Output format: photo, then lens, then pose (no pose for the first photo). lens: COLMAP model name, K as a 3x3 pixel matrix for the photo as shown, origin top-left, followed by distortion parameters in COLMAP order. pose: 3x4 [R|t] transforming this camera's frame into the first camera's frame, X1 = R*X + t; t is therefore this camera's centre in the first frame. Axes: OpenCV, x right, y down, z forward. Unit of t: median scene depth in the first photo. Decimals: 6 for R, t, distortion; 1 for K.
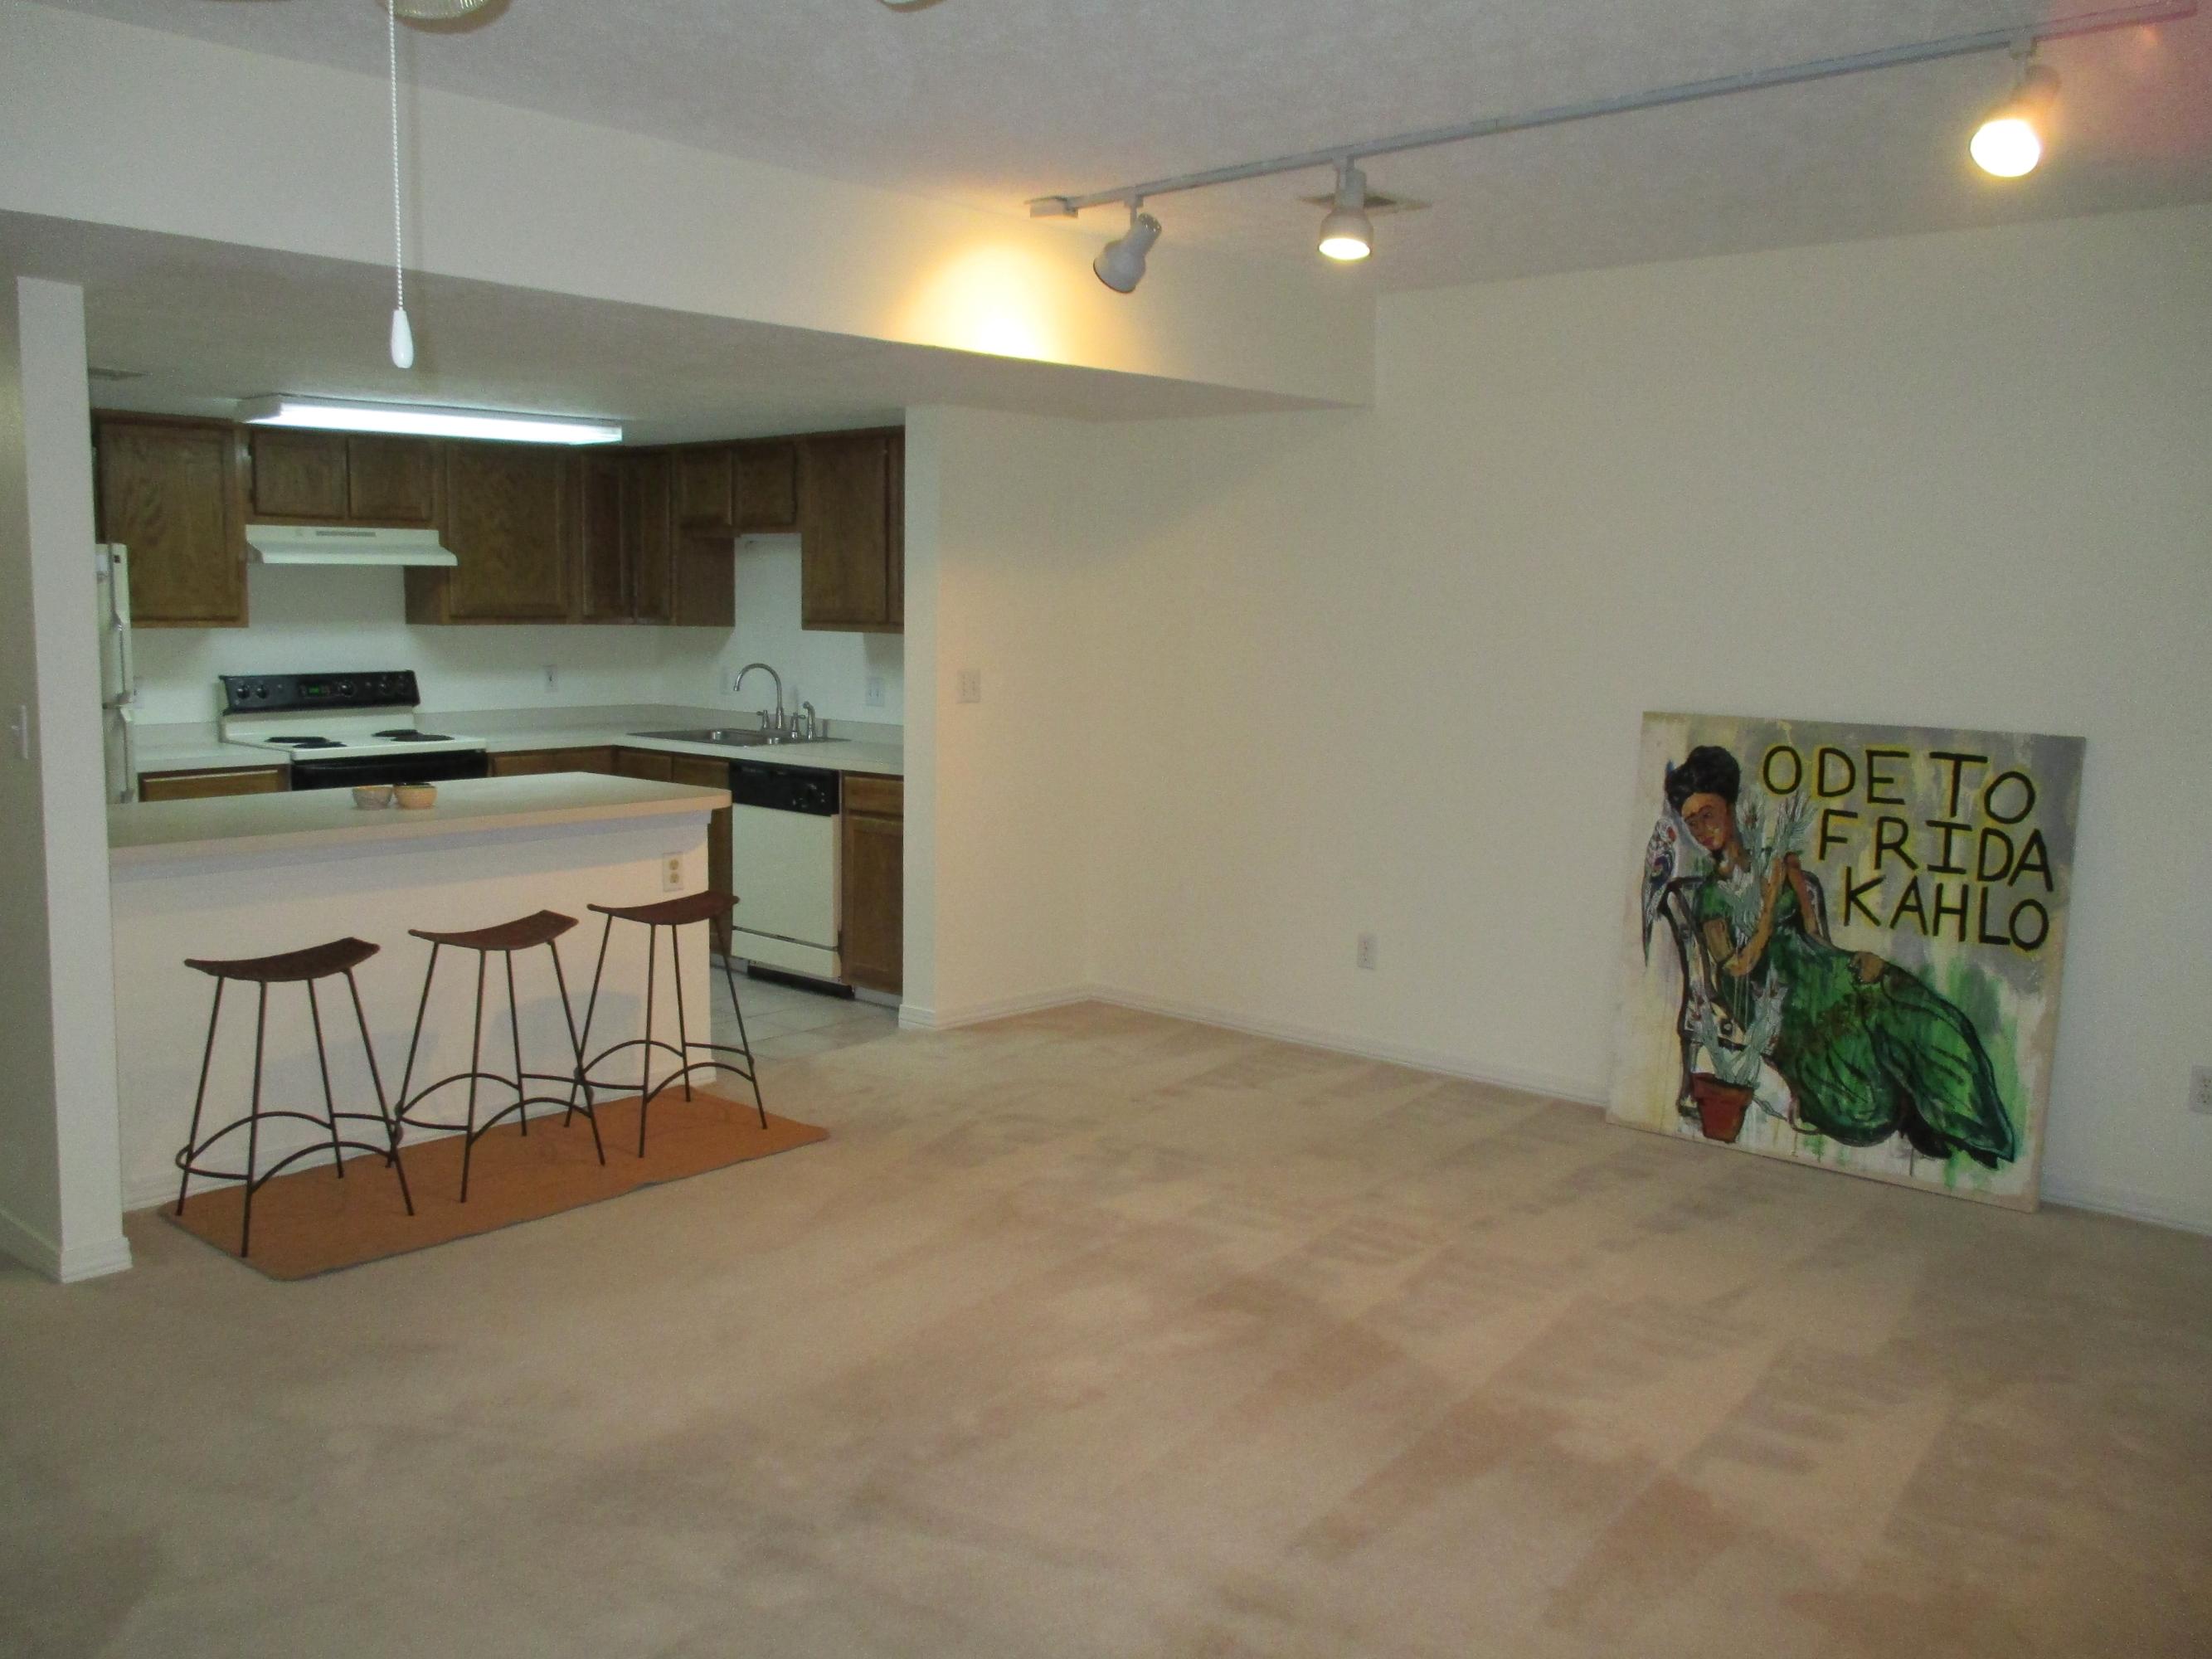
lens RADIAL K [[1842.7, 0, 1106.0], [0, 1842.7, 829.5], [0, 0, 1]] dist [-0.035195, -0.006356]
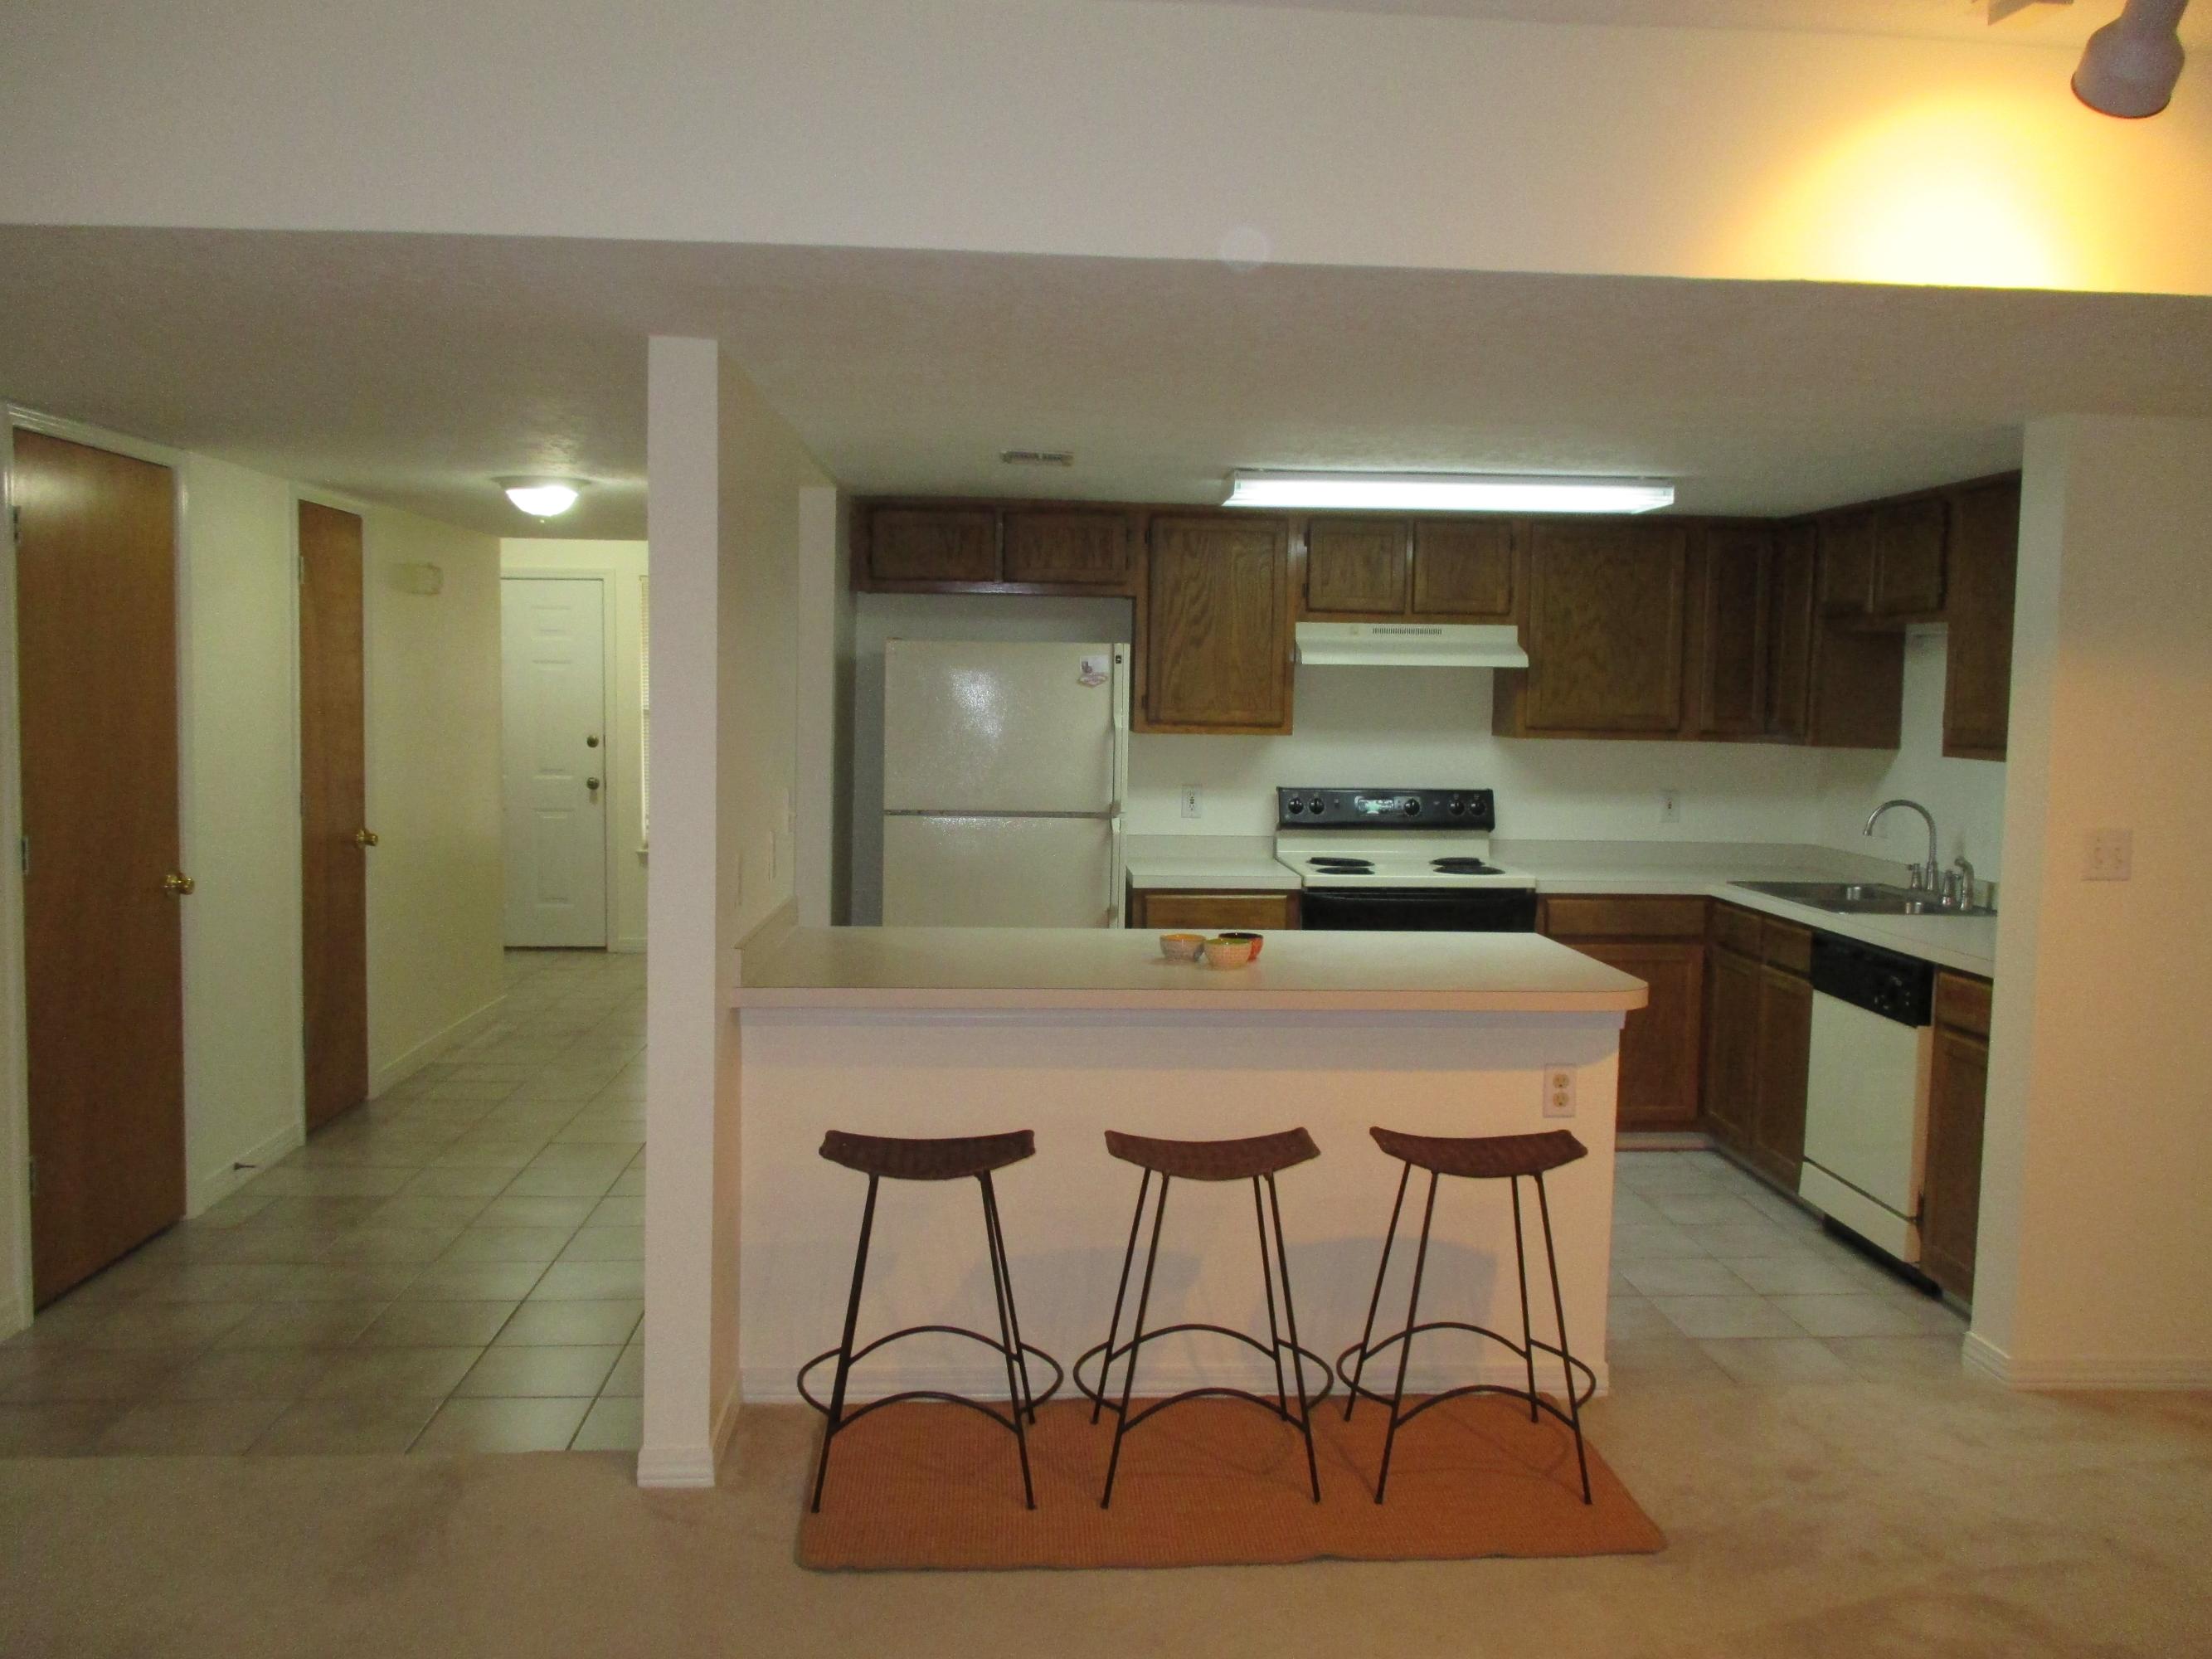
lens RADIAL K [[1842.7, 0, 1106.0], [0, 1842.7, 829.5], [0, 0, 1]] dist [-0.035195, -0.006356]
pose [[0.717936, 0.054566, -0.693967, 0.139262], [-0.095269, 0.995244, -0.020305, -0.051317], [0.689559, 0.080691, 0.719721, 0.394462]]
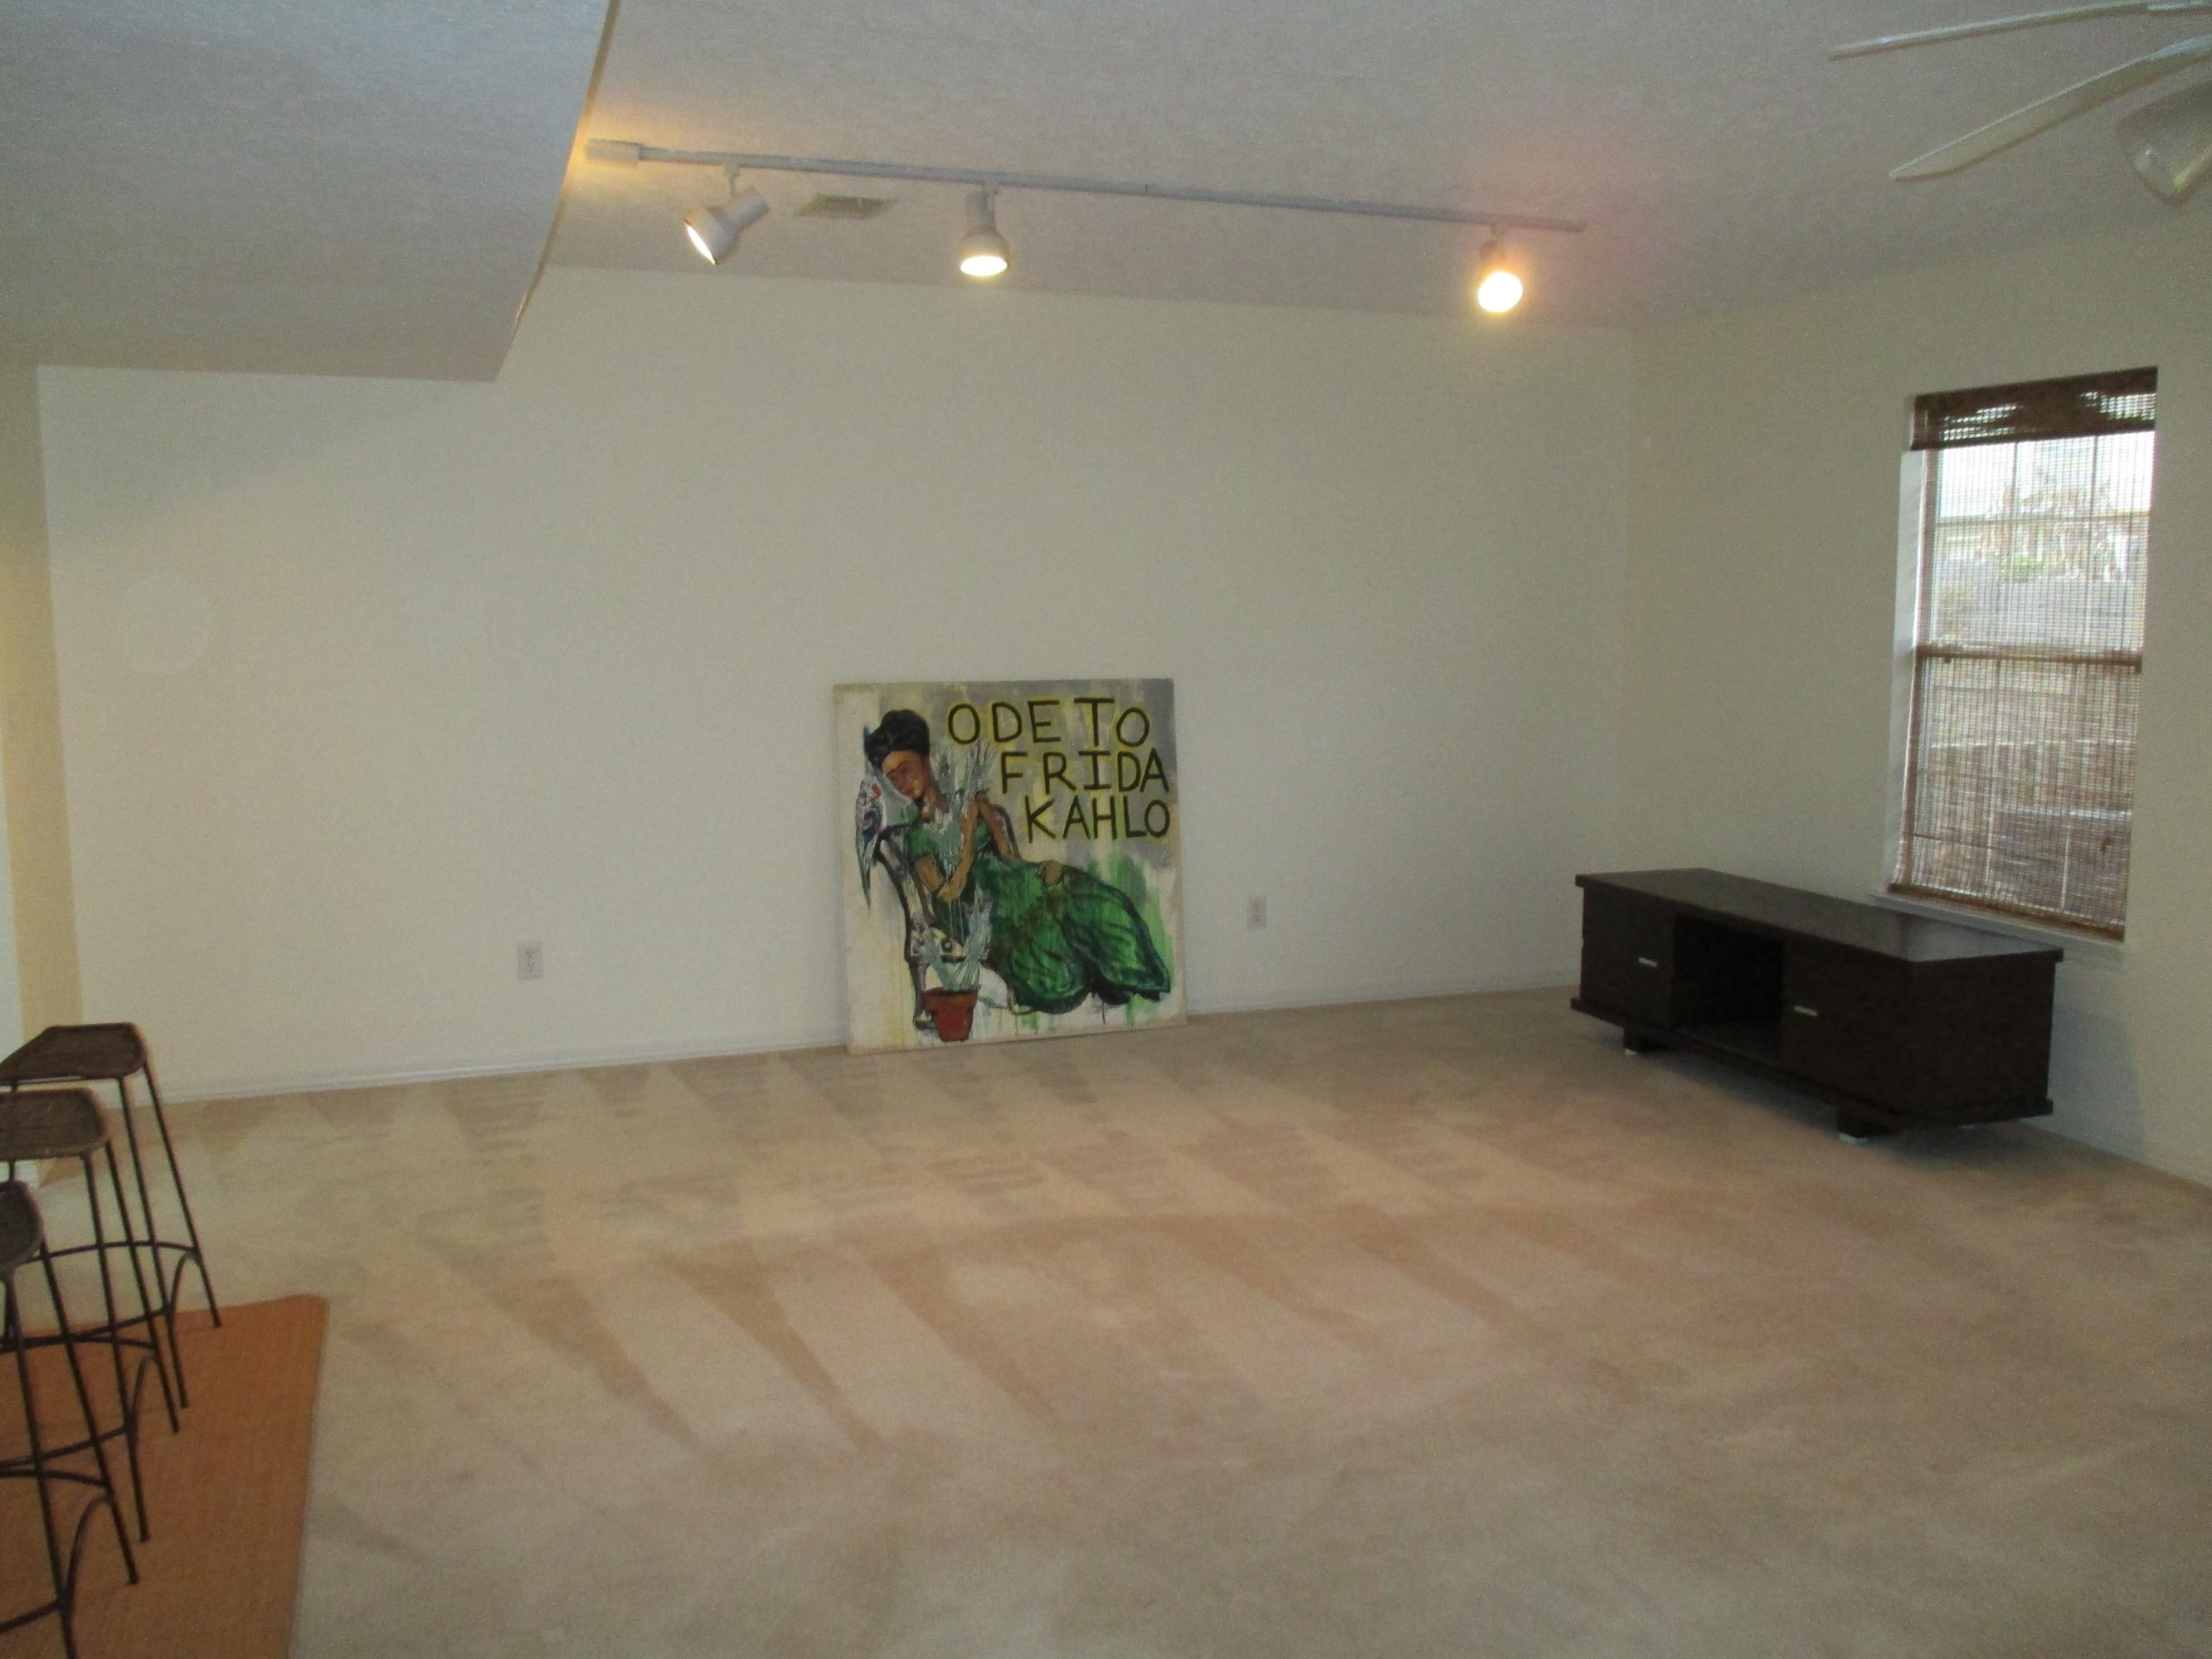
lens RADIAL K [[1842.7, 0, 1106.0], [0, 1842.7, 829.5], [0, 0, 1]] dist [-0.035195, -0.006356]
pose [[0.463816, -0.128699, 0.876534, -0.645643], [0.118473, 0.989516, 0.082599, -0.052025], [-0.877974, 0.065535, 0.474201, 0.344402]]
